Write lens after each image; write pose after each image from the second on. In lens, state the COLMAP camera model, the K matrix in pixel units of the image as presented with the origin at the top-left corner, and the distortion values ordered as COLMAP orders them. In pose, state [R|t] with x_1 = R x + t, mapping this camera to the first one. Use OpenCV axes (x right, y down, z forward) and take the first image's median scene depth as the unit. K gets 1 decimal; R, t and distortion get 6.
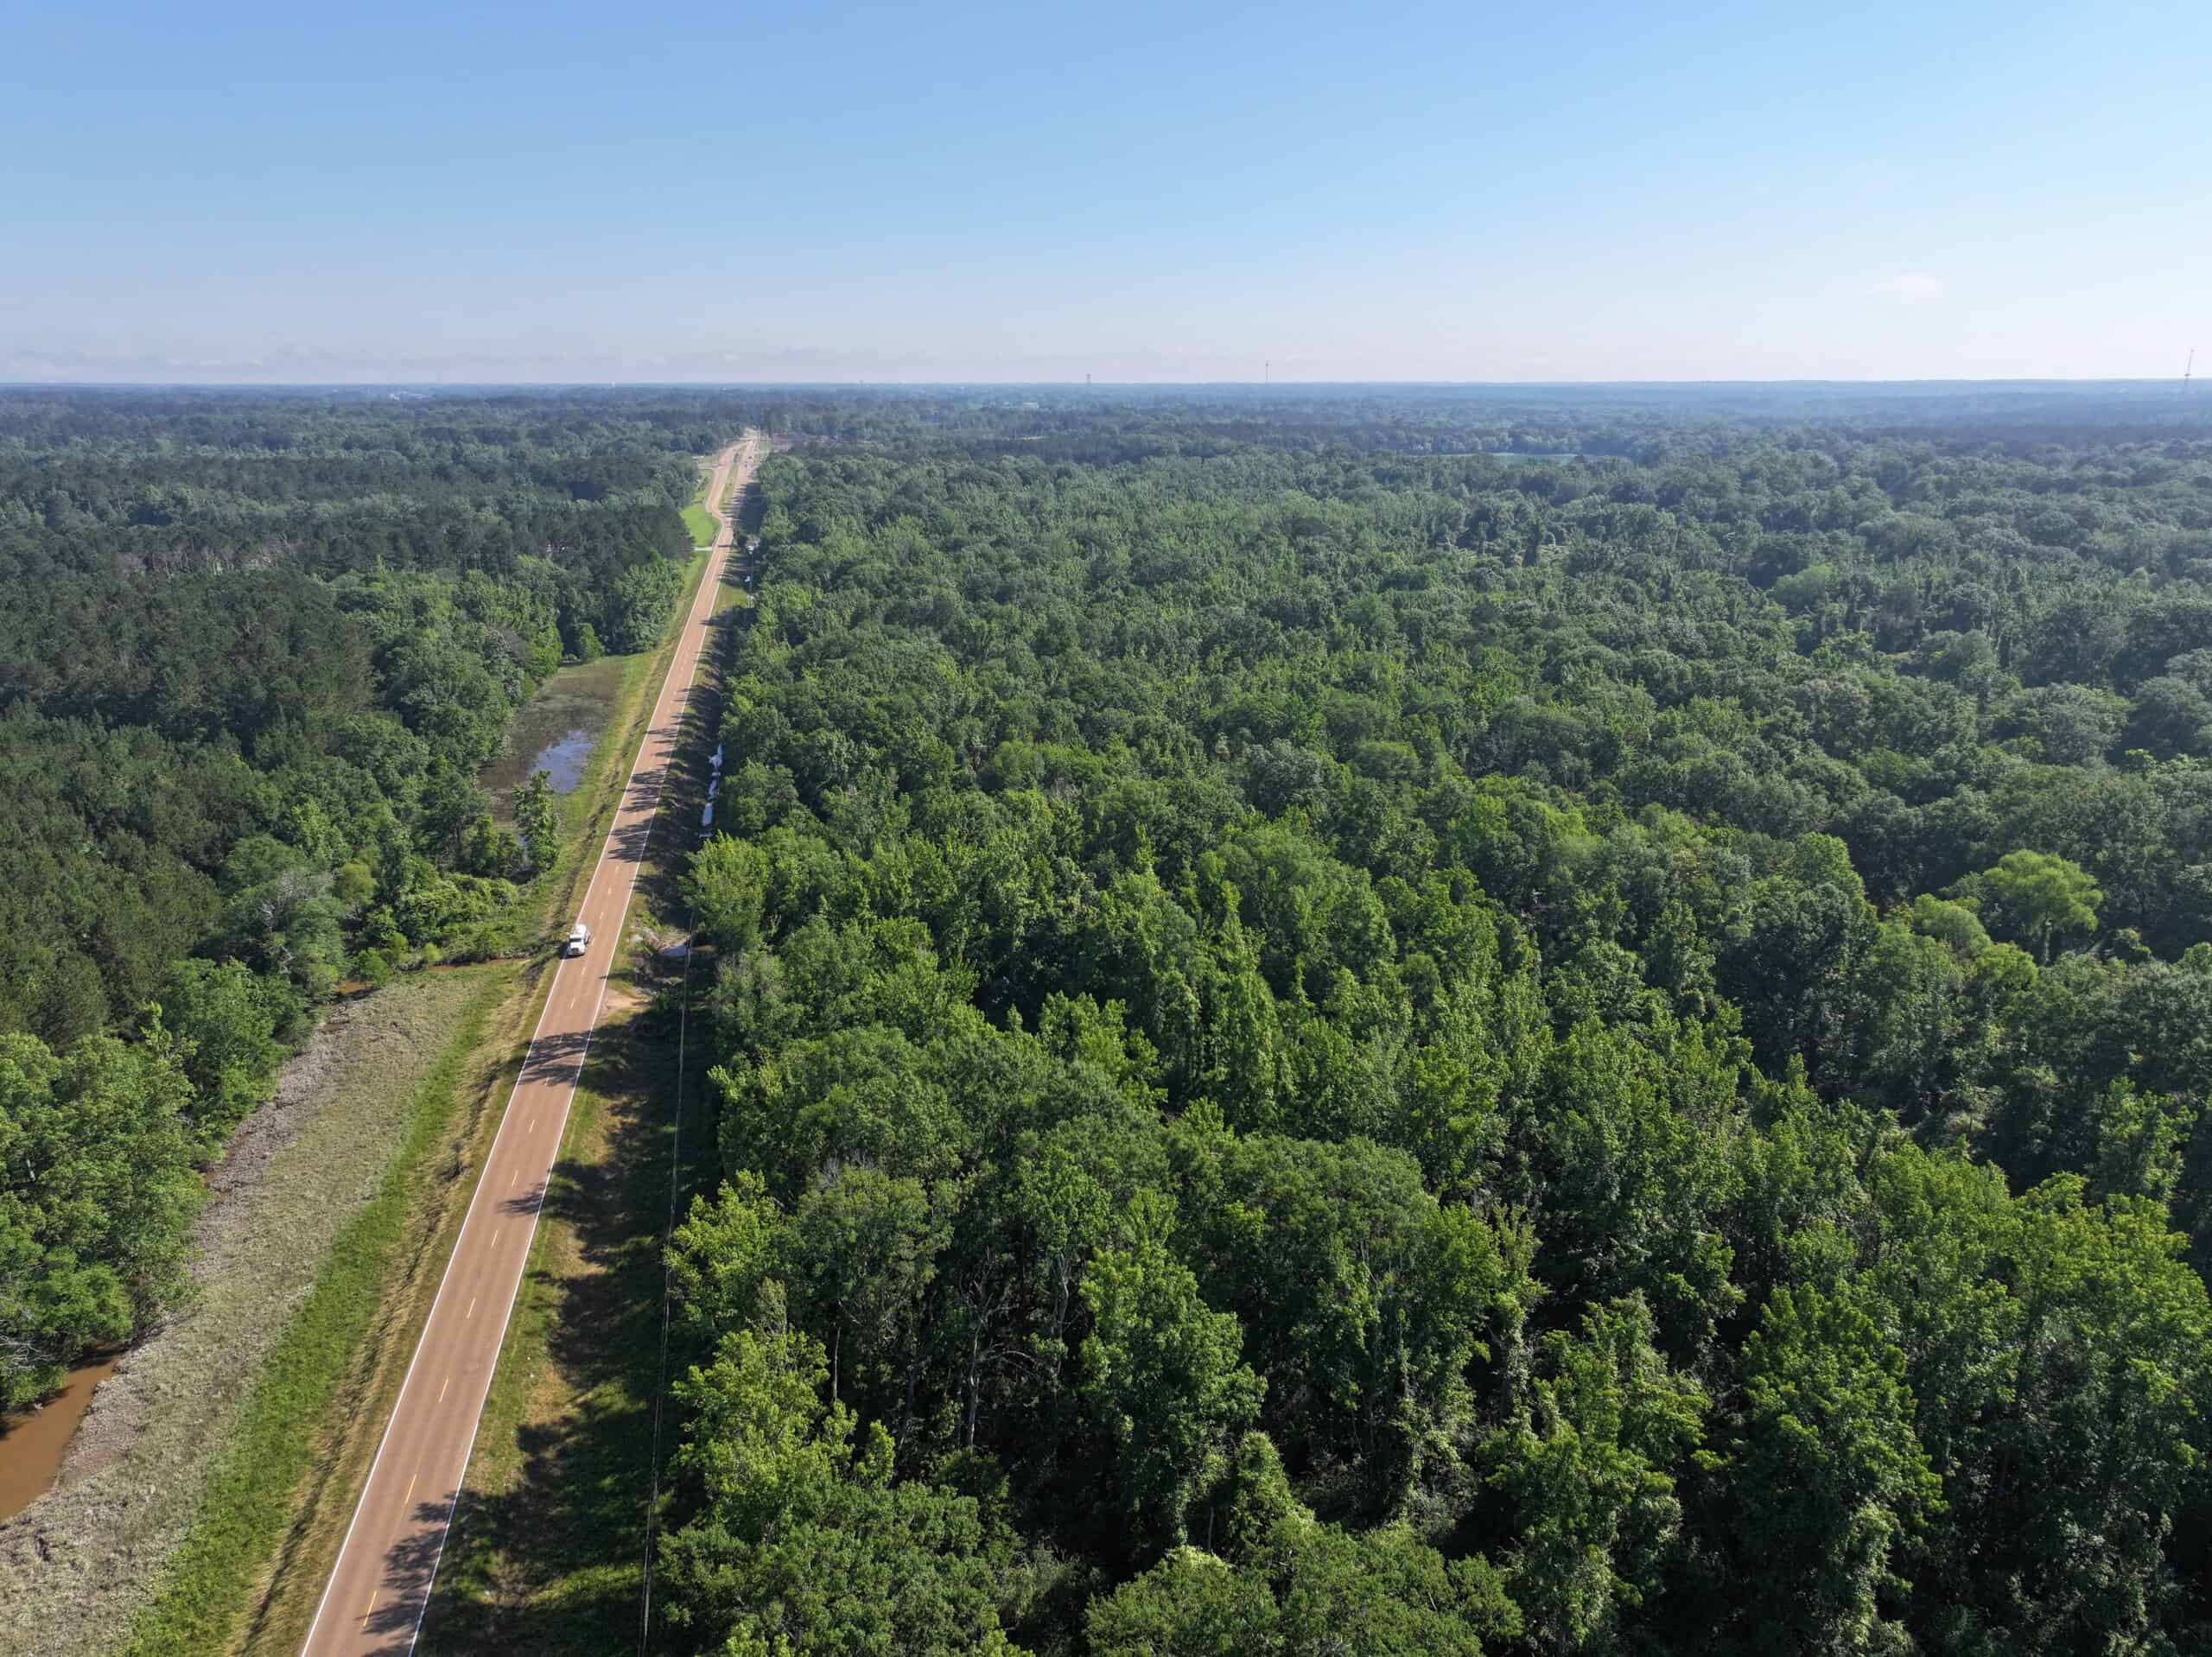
lens RADIAL K [[1544.4, 0, 1108.9], [0, 1544.4, 821.8], [0, 0, 1]] dist [0.002502, 0.008363]
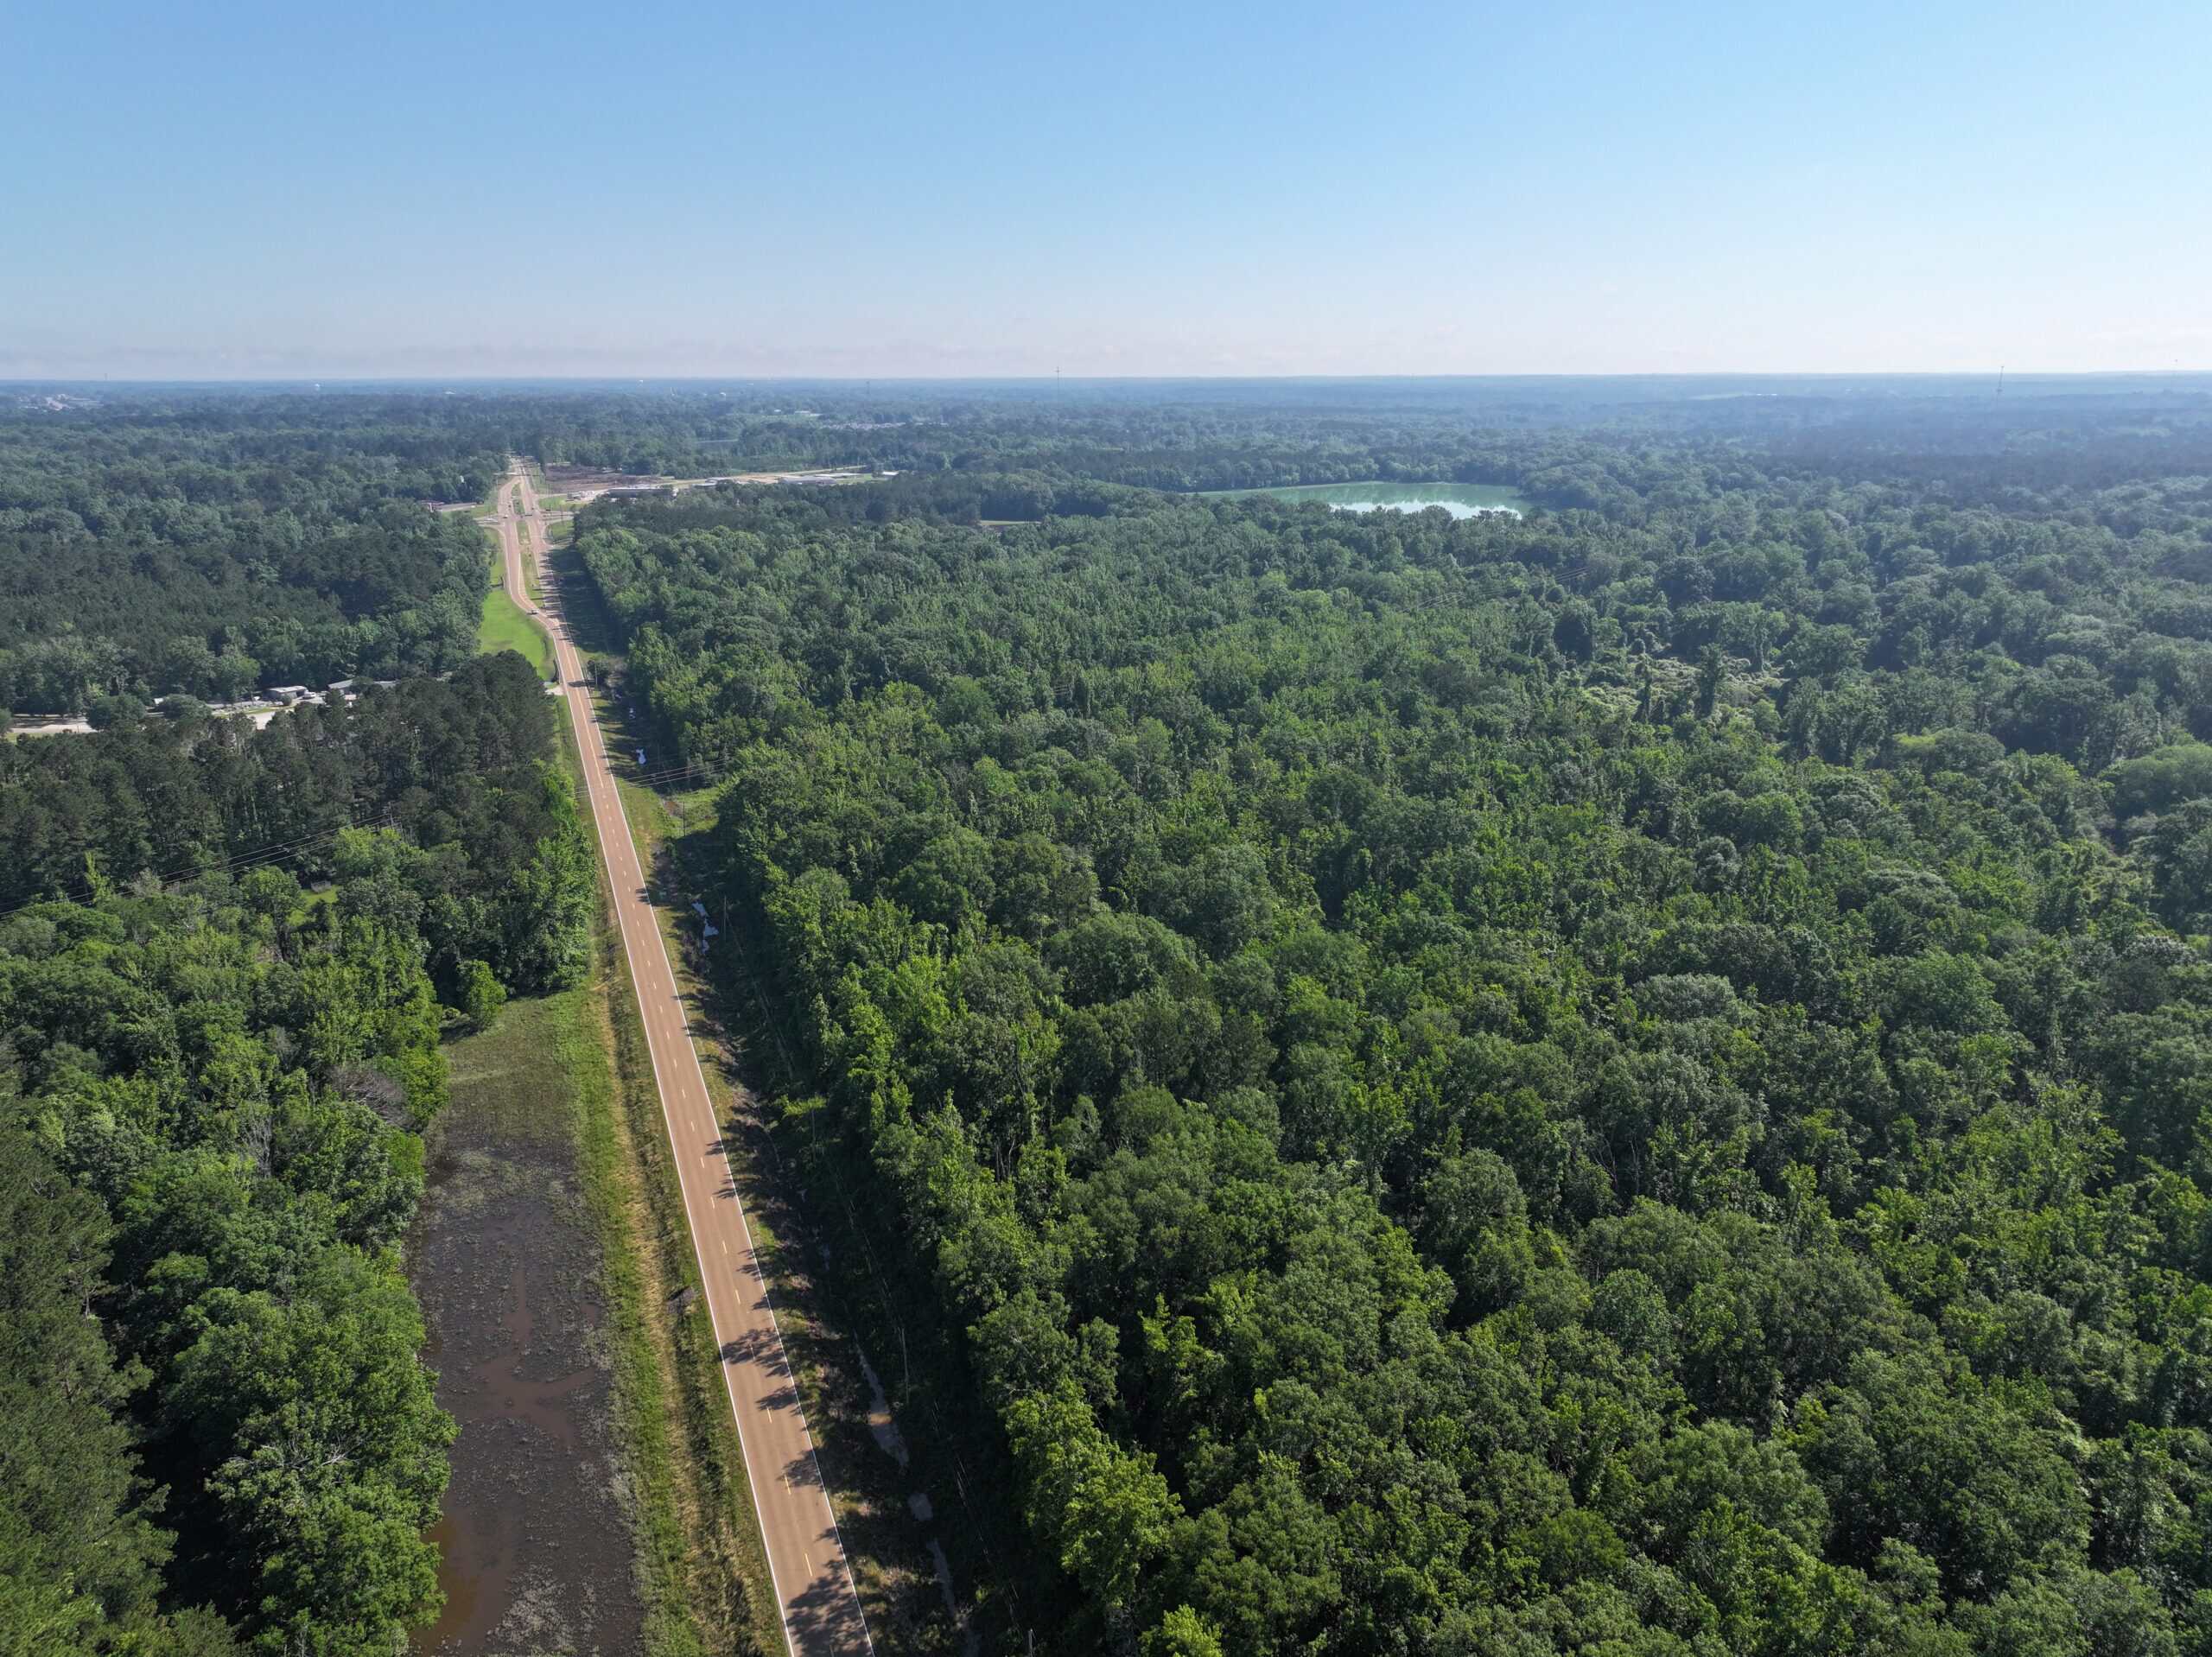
lens RADIAL K [[1544.4, 0, 1108.9], [0, 1544.4, 821.8], [0, 0, 1]] dist [0.002502, 0.008363]
pose [[0.986736, -0.047640, 0.155183, -0.128626], [0.046852, 0.998864, 0.008728, -0.118979], [-0.155422, -0.001342, 0.987847, 0.257189]]
